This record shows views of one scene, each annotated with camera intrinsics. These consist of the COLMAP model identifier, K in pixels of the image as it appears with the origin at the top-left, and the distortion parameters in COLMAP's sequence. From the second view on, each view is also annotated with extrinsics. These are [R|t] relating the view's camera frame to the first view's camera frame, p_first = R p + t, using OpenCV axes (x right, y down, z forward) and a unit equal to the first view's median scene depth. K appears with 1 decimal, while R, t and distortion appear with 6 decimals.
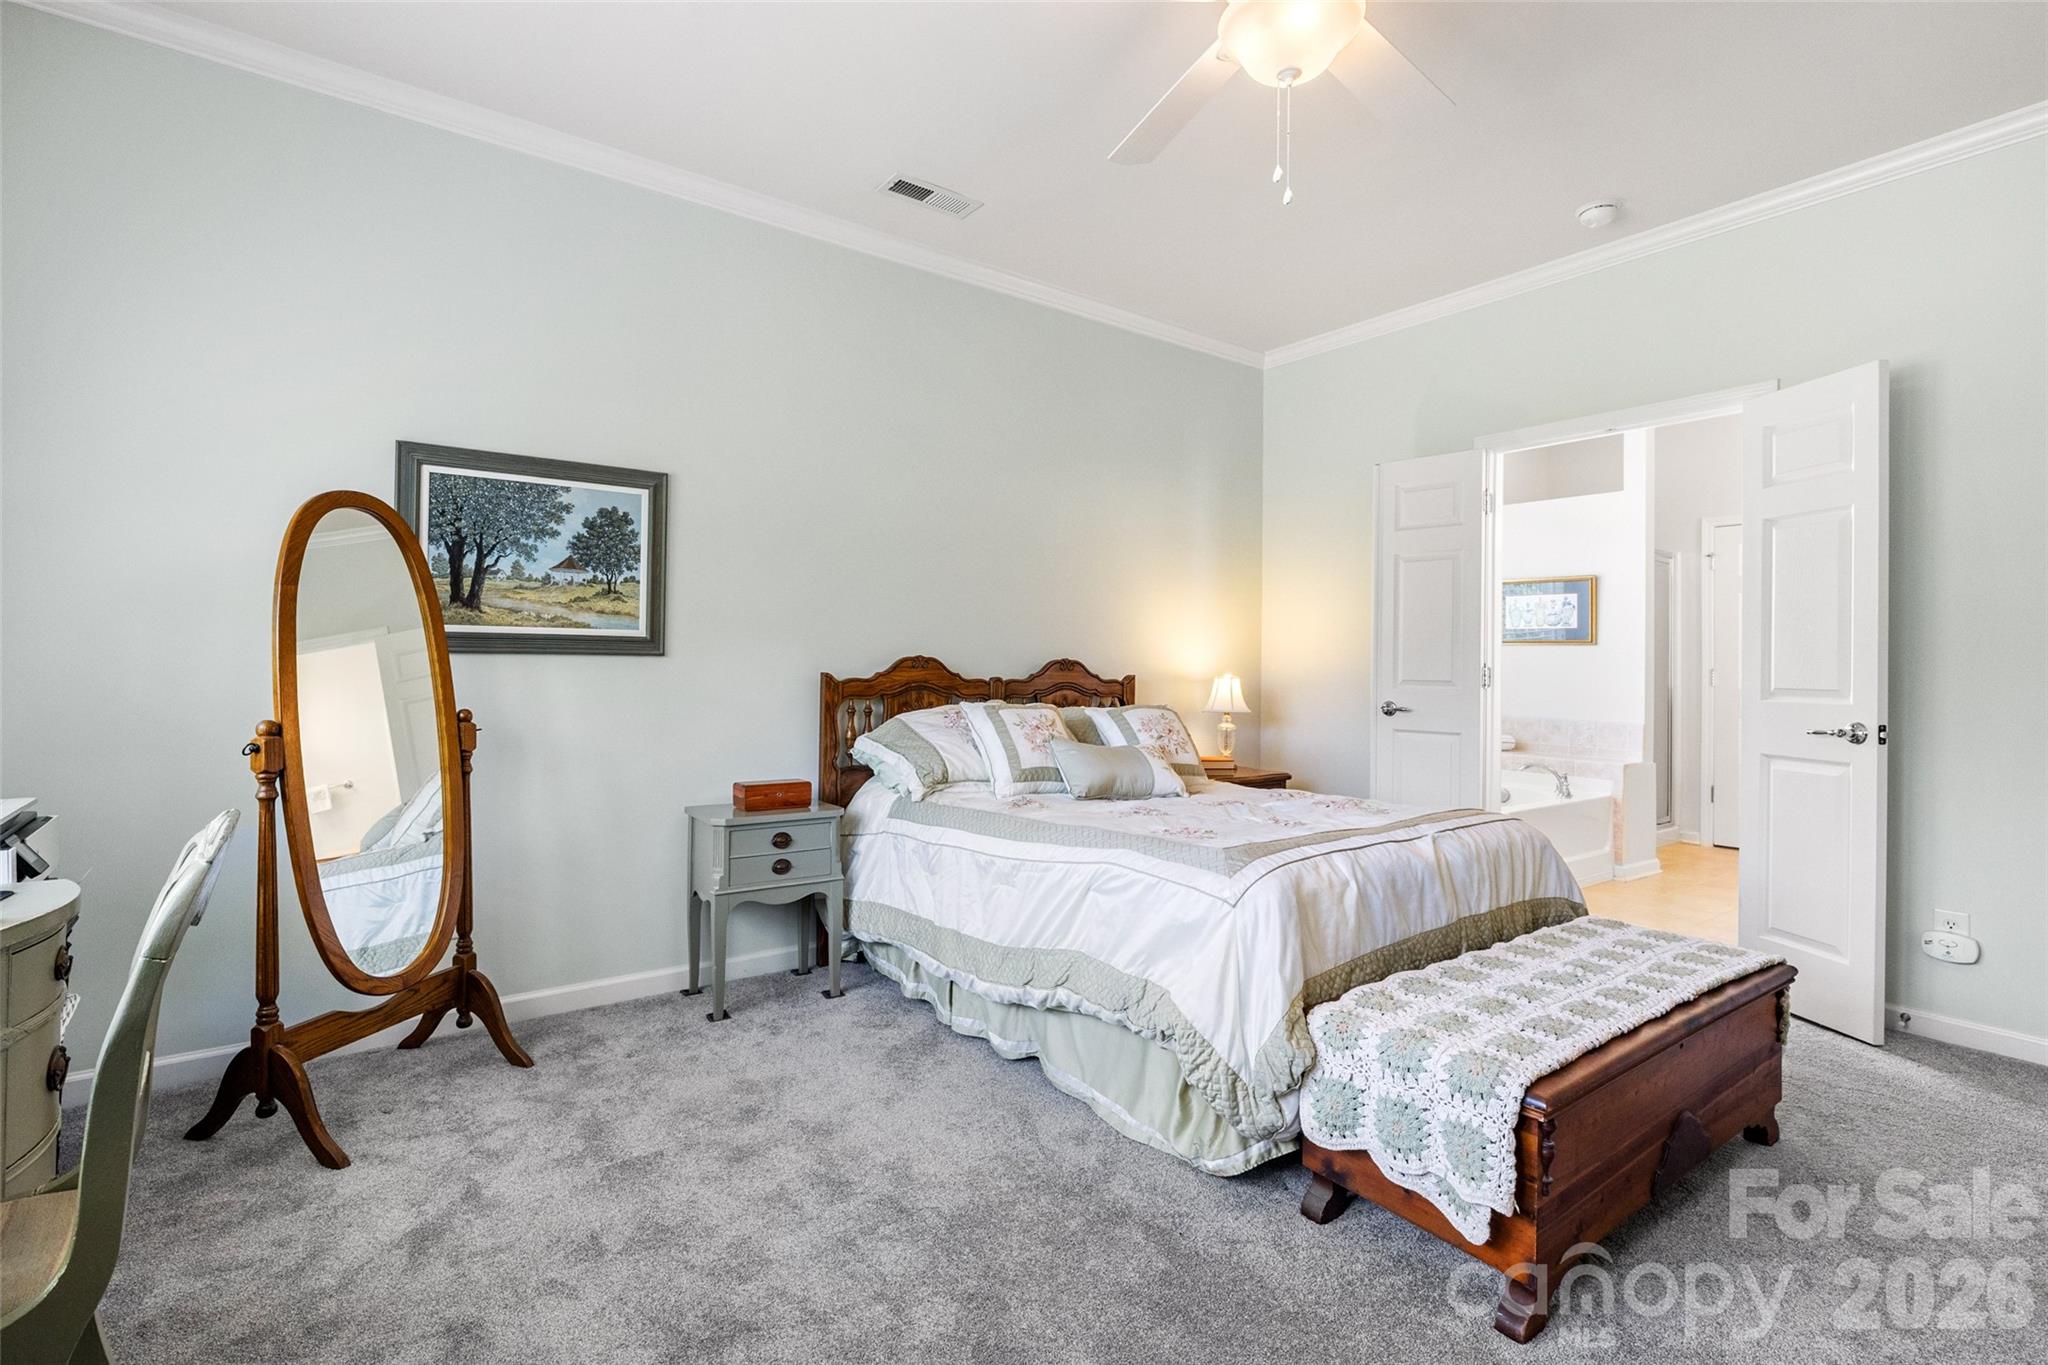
lens RADIAL K [[922.7, 0, 1014.5], [0, 922.7, 682.1], [0, 0, 1]] dist [-0.005225, 0.001093]
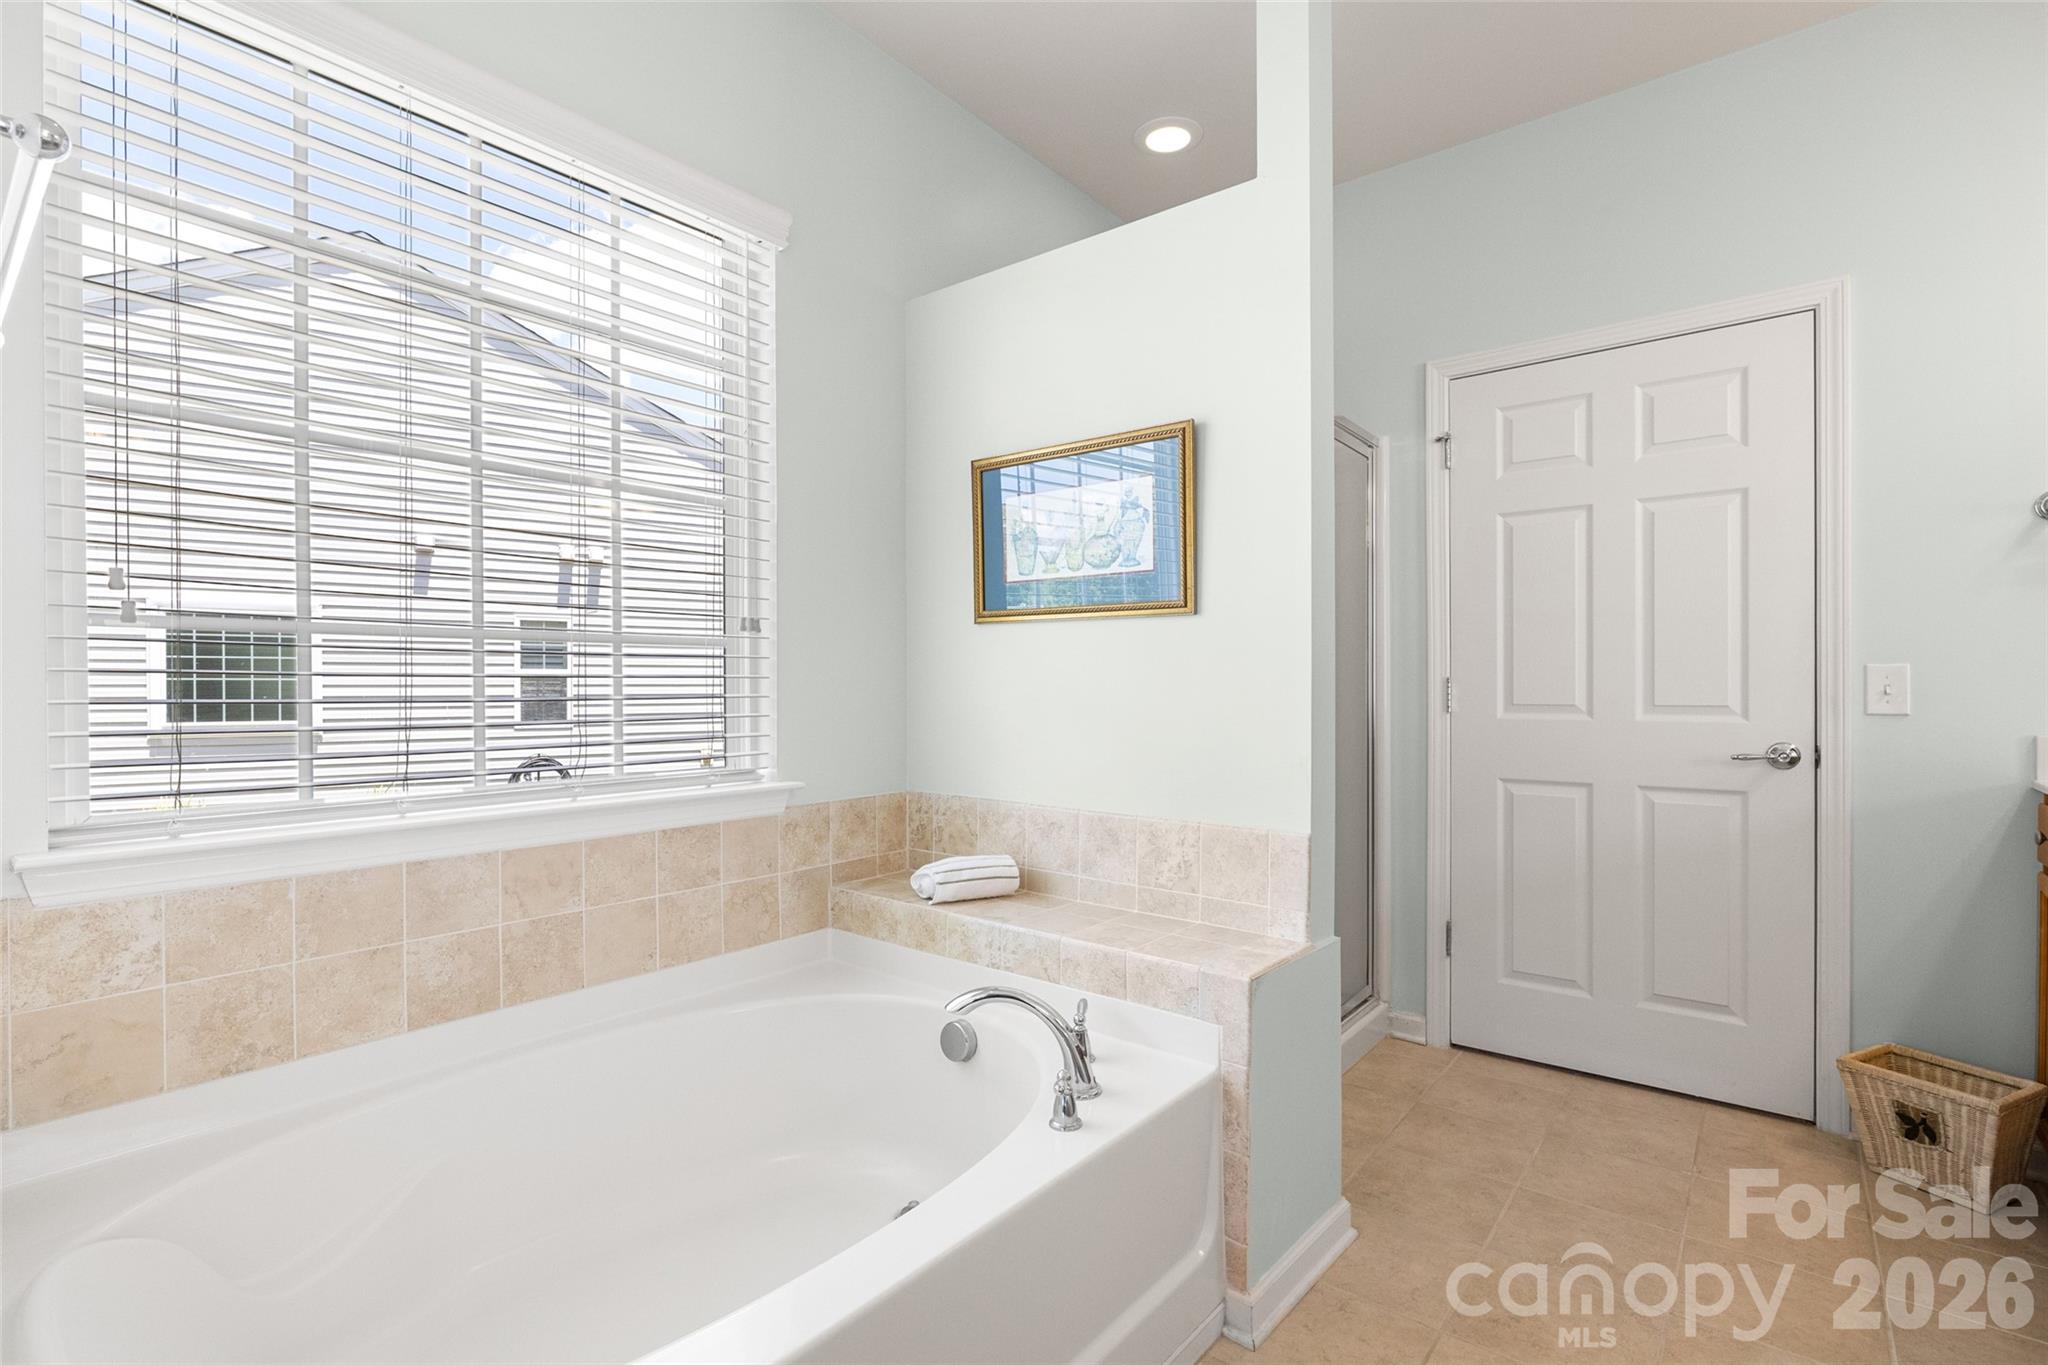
lens RADIAL K [[969.1, 0, 1029.2], [0, 969.1, 688.2], [0, 0, 1]] dist [-0.000843, 0.000557]
pose [[0.959711, -0.002529, 0.280979, 0.448321], [0.003271, 0.999992, -0.002172, -0.010900], [-0.280971, 0.003003, 0.959711, 0.633259]]
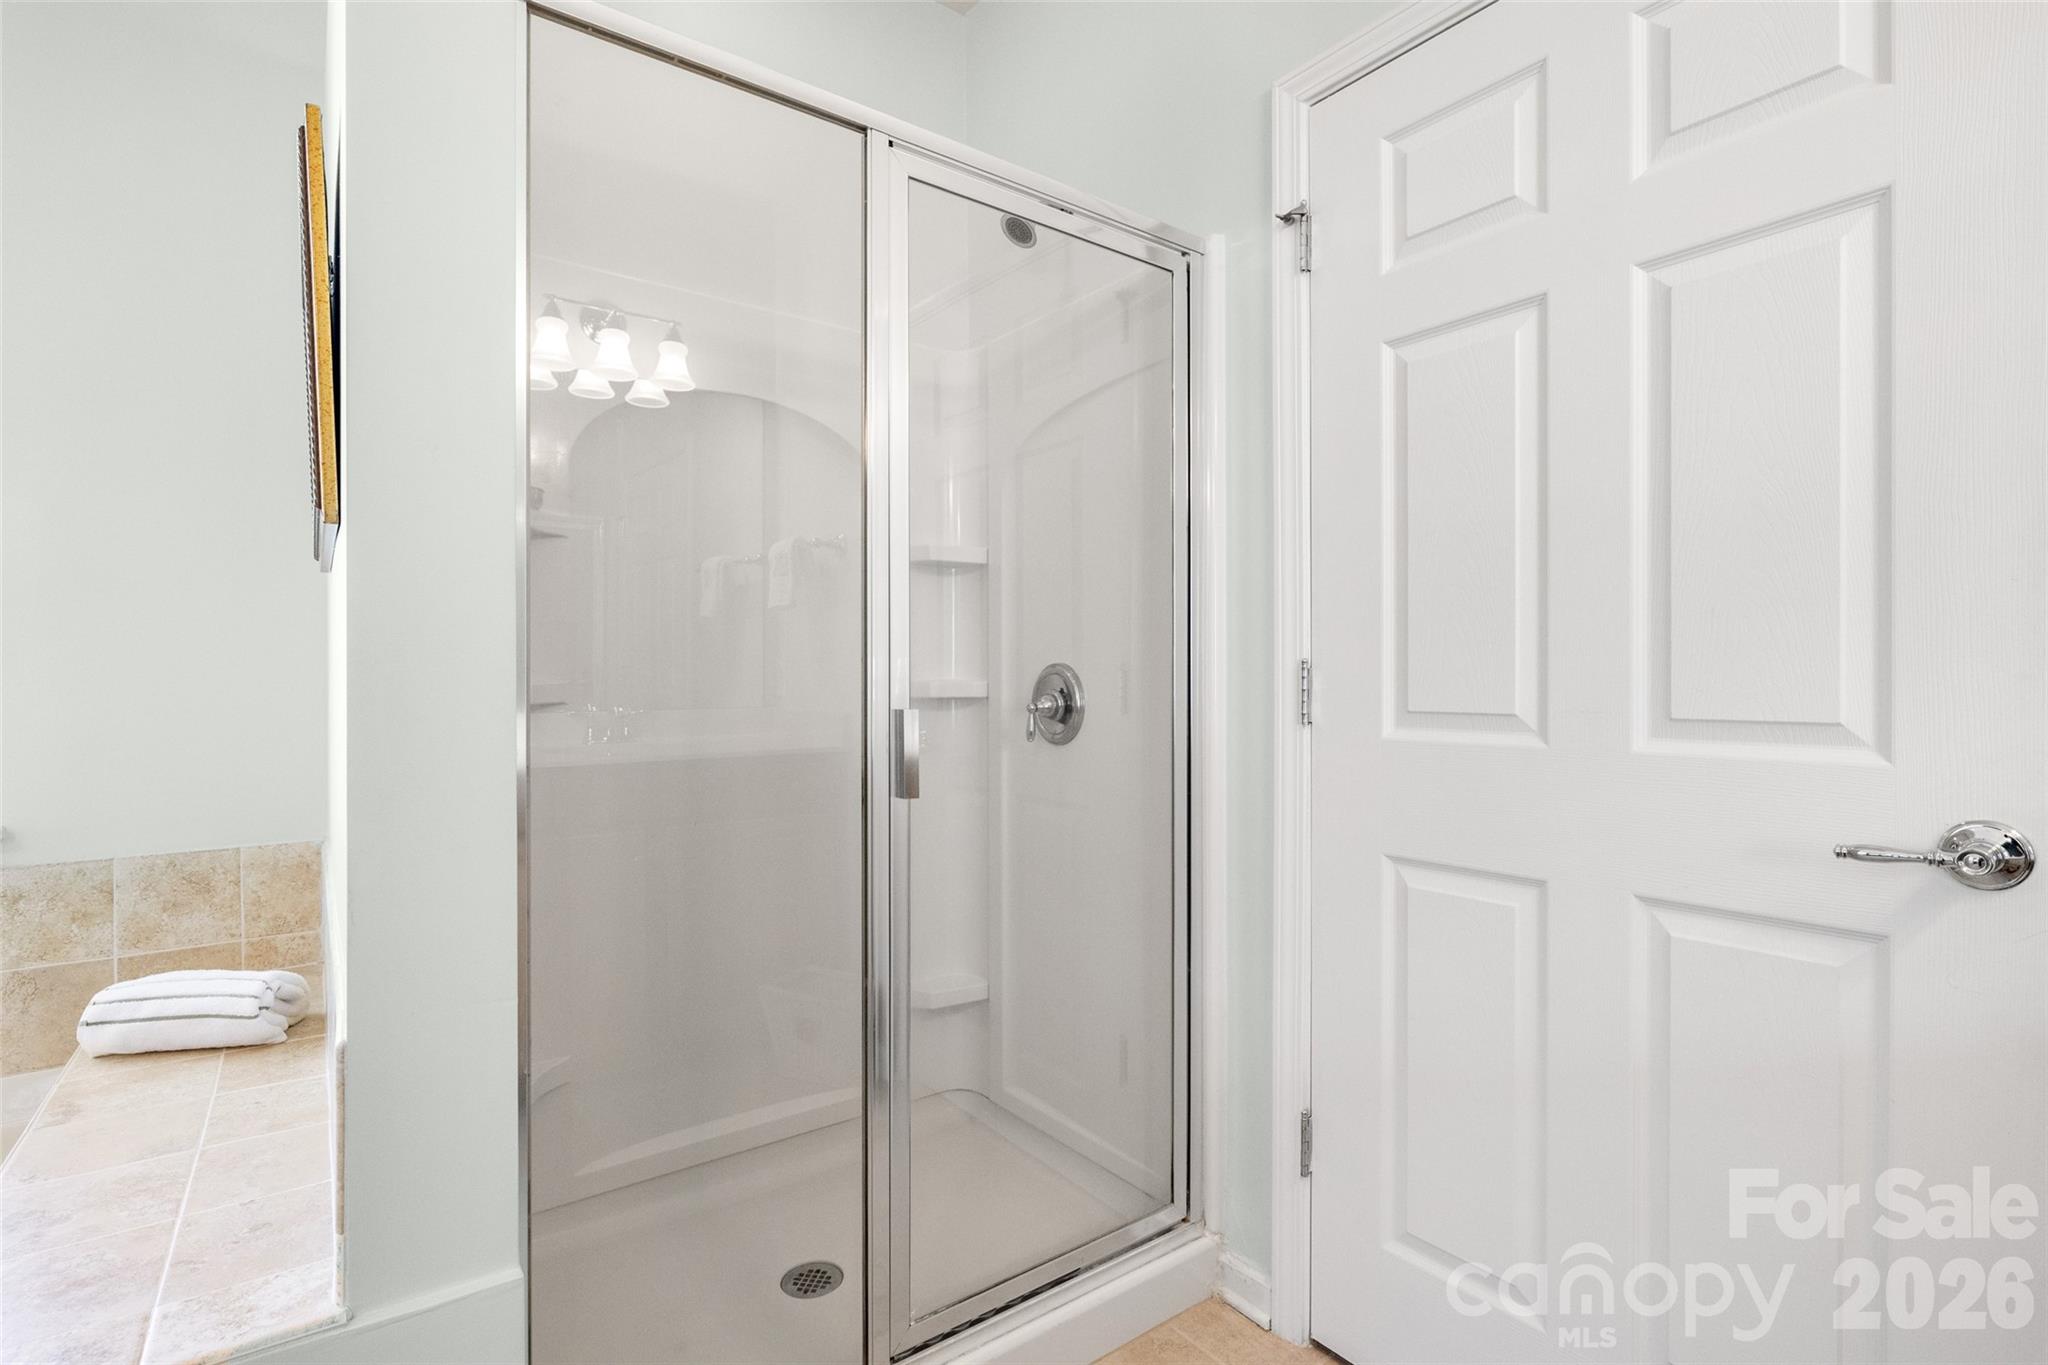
lens RADIAL K [[984.0, 0, 1021.1], [0, 984.0, 677.7], [0, 0, 1]] dist [-0.004851, -0.000536]
pose [[0.999937, -0.002797, 0.010890, 0.731258], [0.002828, 0.999992, -0.002758, -0.011206], [-0.010882, 0.002788, 0.999937, 0.789627]]
